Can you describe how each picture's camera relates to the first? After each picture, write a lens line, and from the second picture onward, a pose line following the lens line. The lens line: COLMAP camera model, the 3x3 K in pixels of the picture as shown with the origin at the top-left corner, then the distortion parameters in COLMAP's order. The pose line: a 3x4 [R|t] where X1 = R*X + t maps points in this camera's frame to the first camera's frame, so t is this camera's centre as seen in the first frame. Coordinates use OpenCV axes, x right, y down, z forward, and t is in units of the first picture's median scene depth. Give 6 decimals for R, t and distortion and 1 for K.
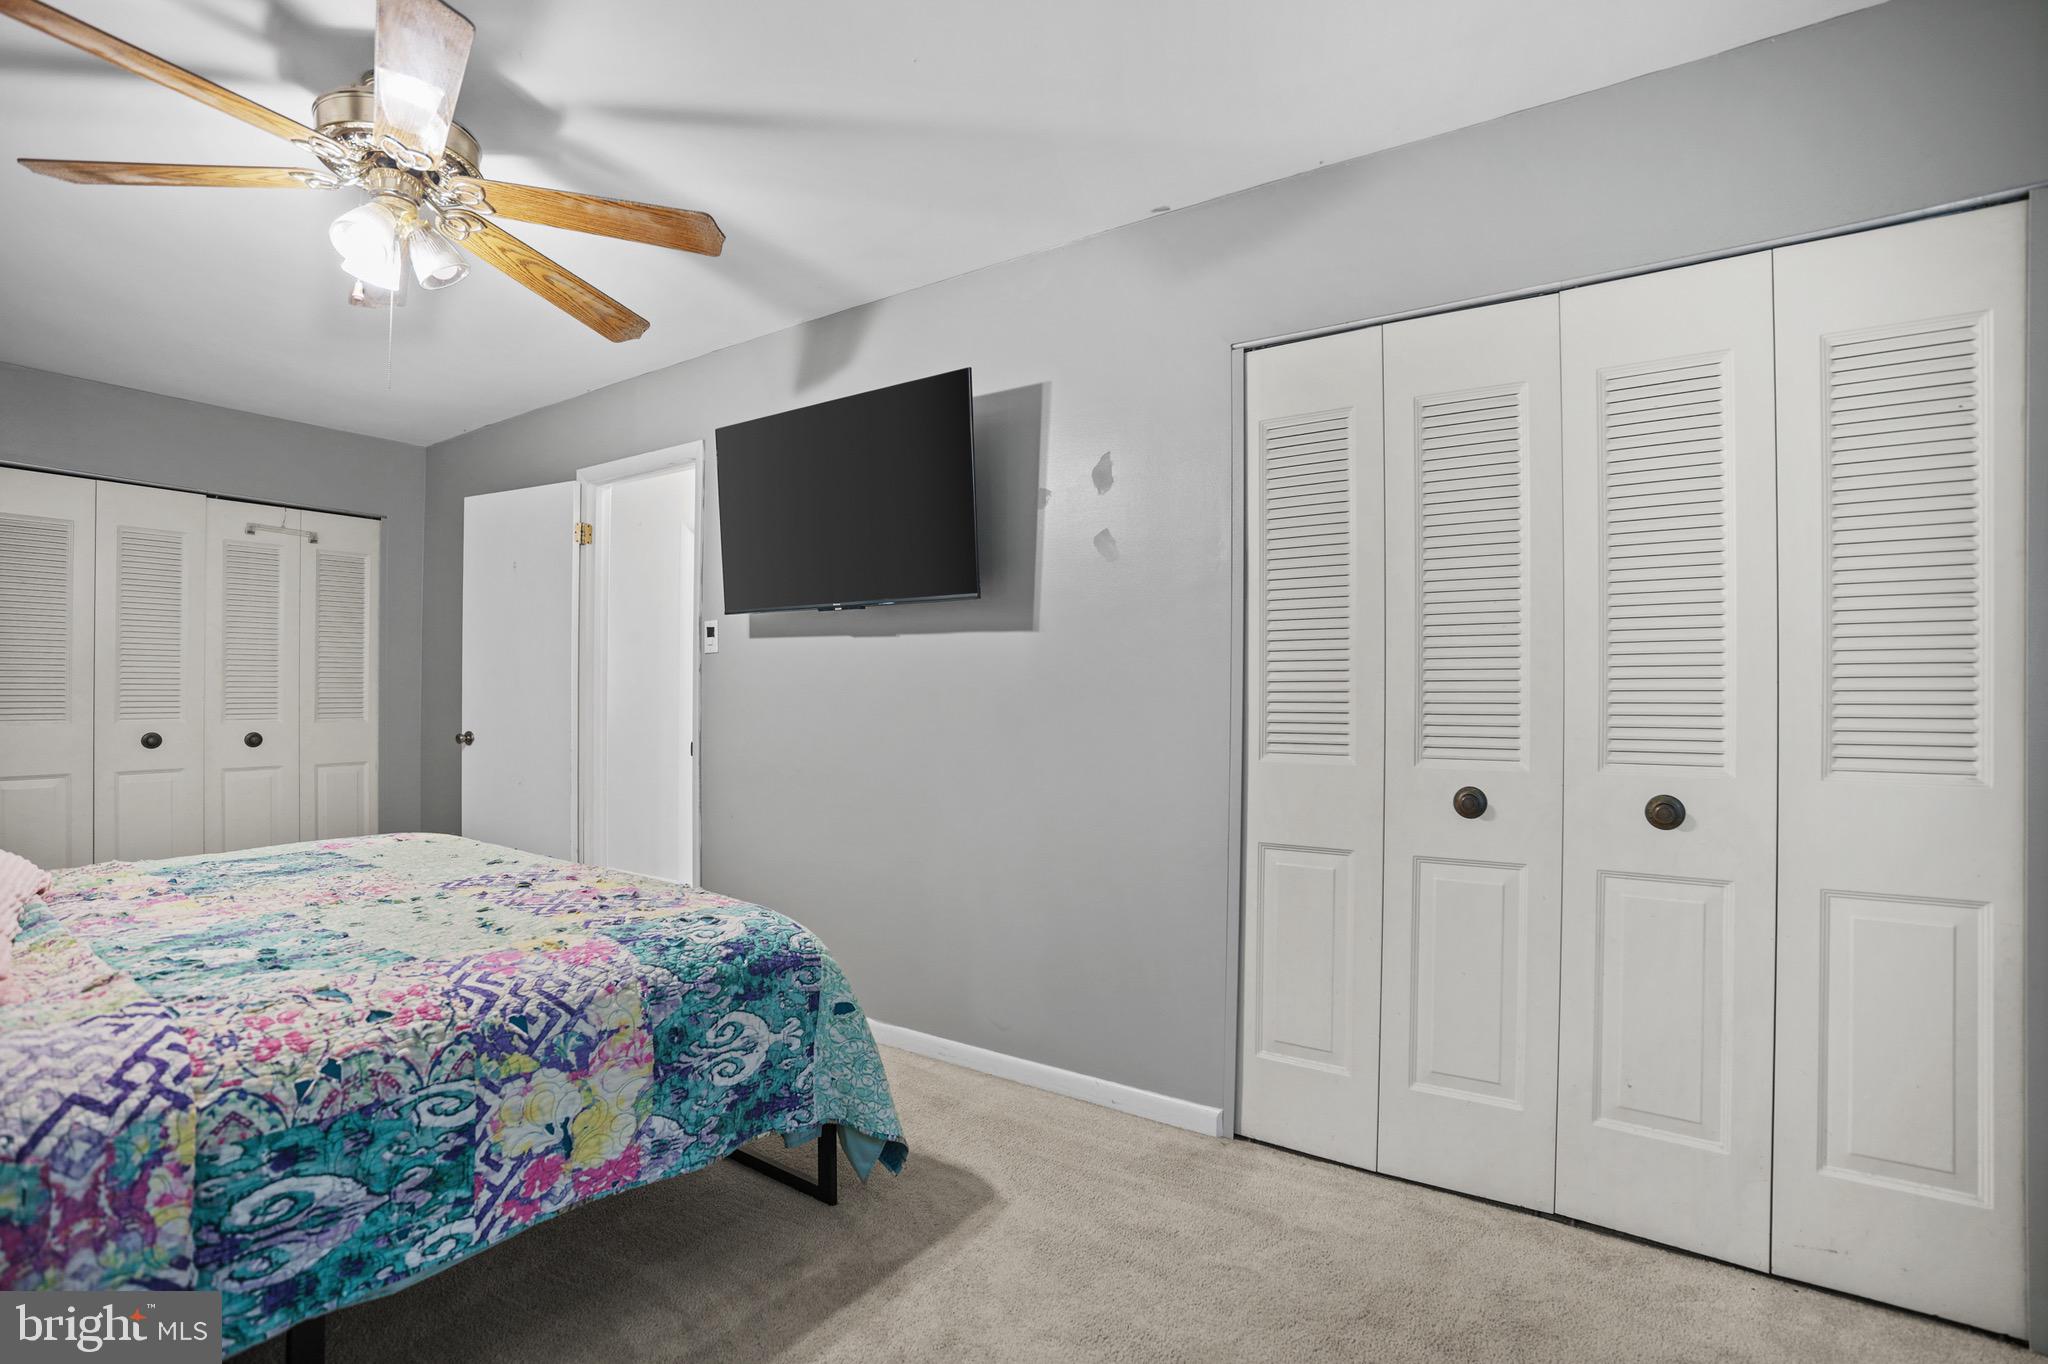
lens RADIAL K [[984.3, 0, 1026.0], [0, 984.3, 701.1], [0, 0, 1]] dist [0.000228, 0.030568]
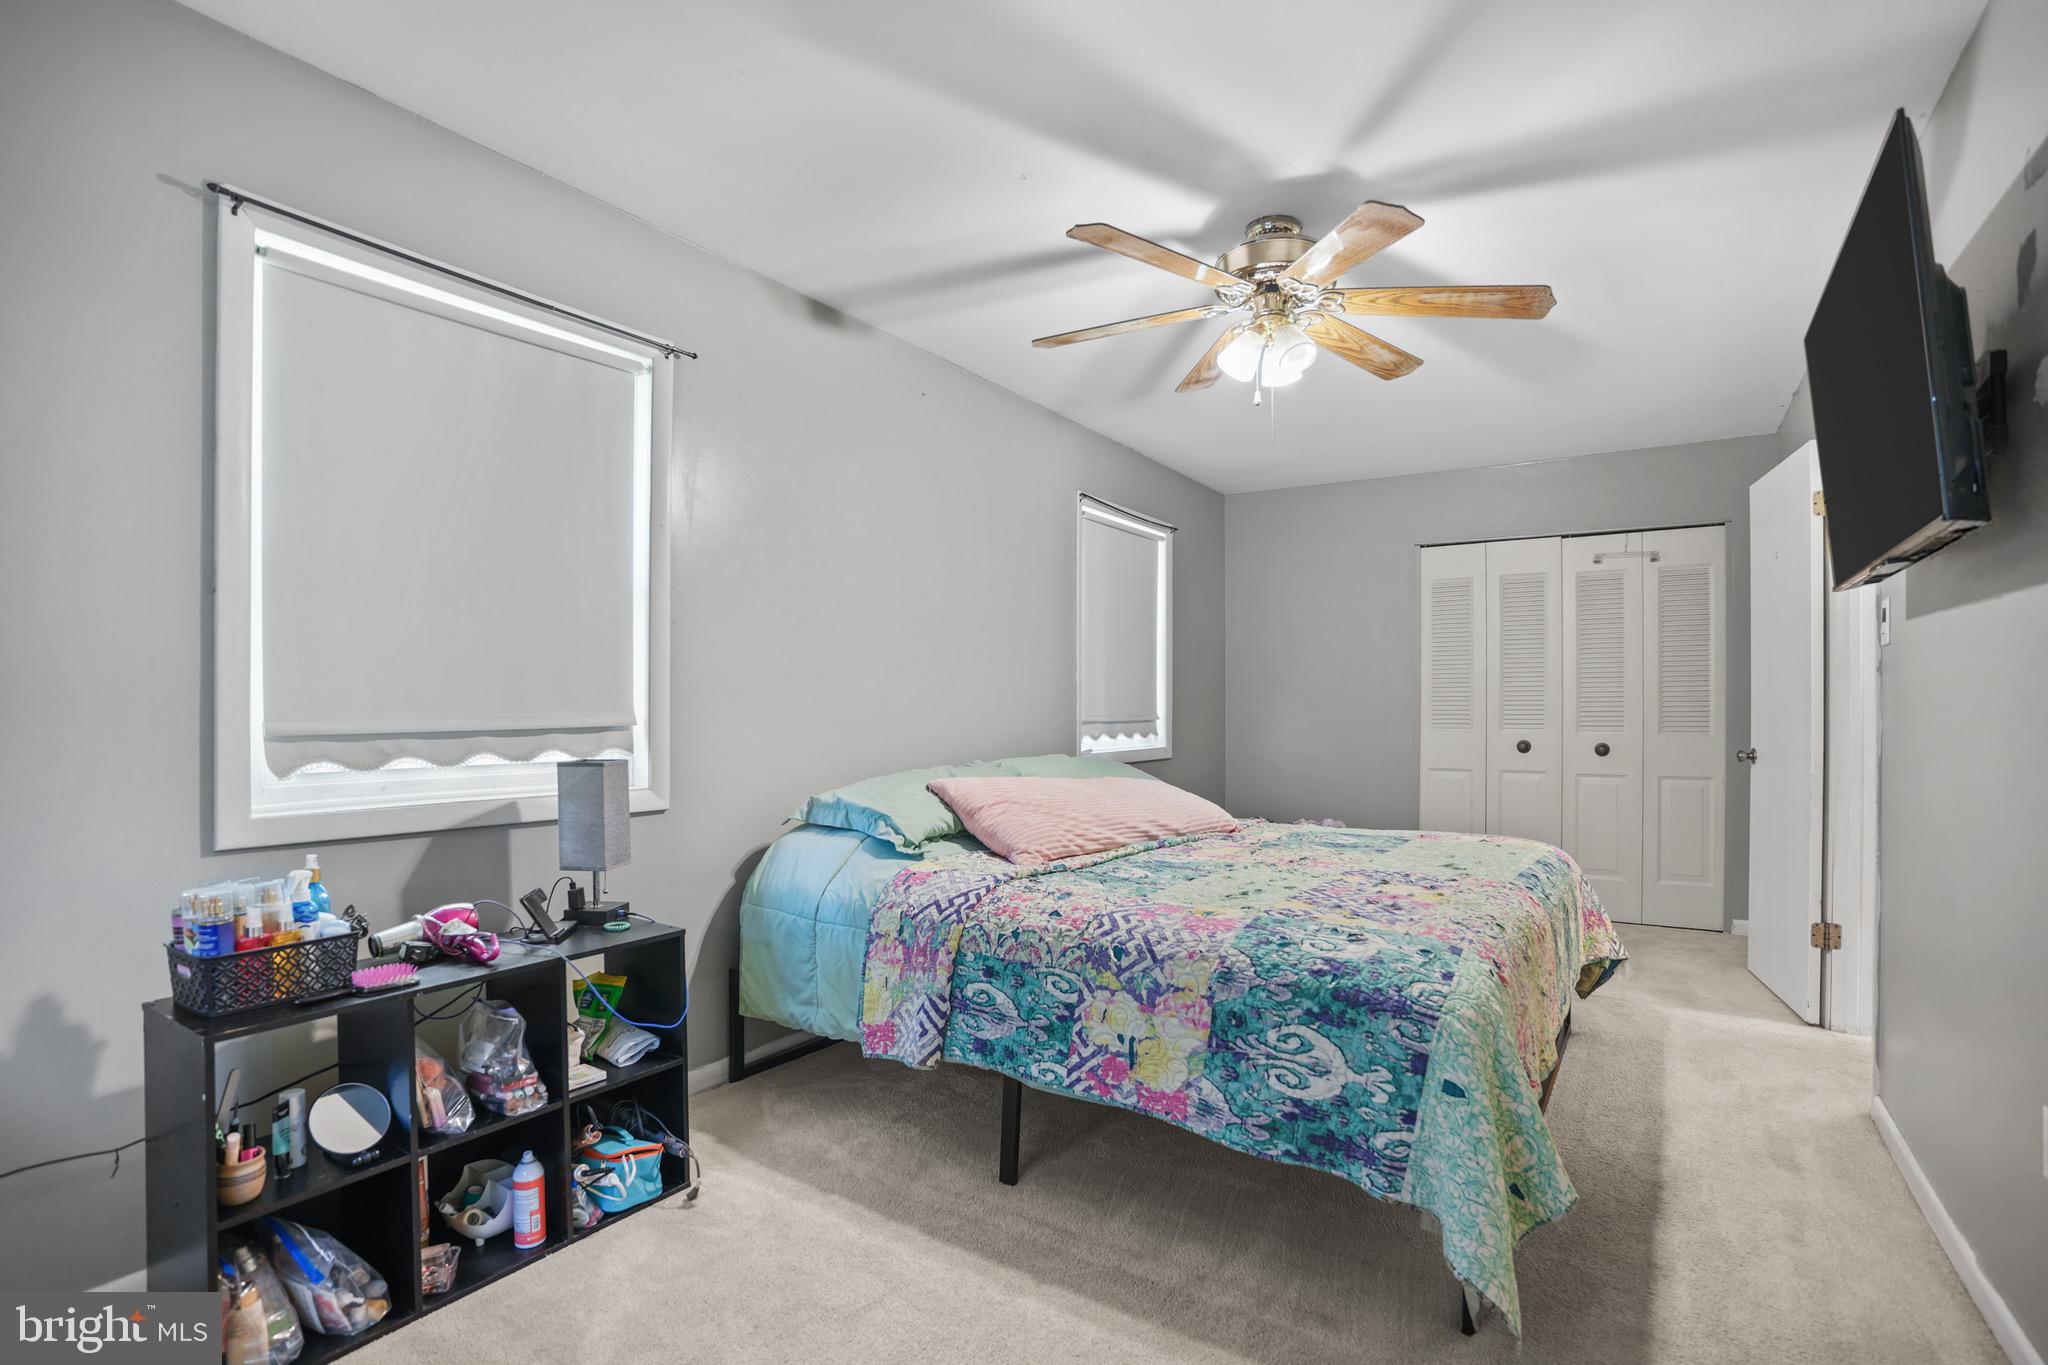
lens RADIAL K [[1029.9, 0, 1027.3], [0, 1029.9, 713.2], [0, 0, 1]] dist [-0.001271, -0.000064]
pose [[0.029511, -0.002465, -0.999561, 0.813319], [-0.003440, 0.999991, -0.002568, 0.008262], [0.999559, 0.003514, 0.029502, 0.782662]]
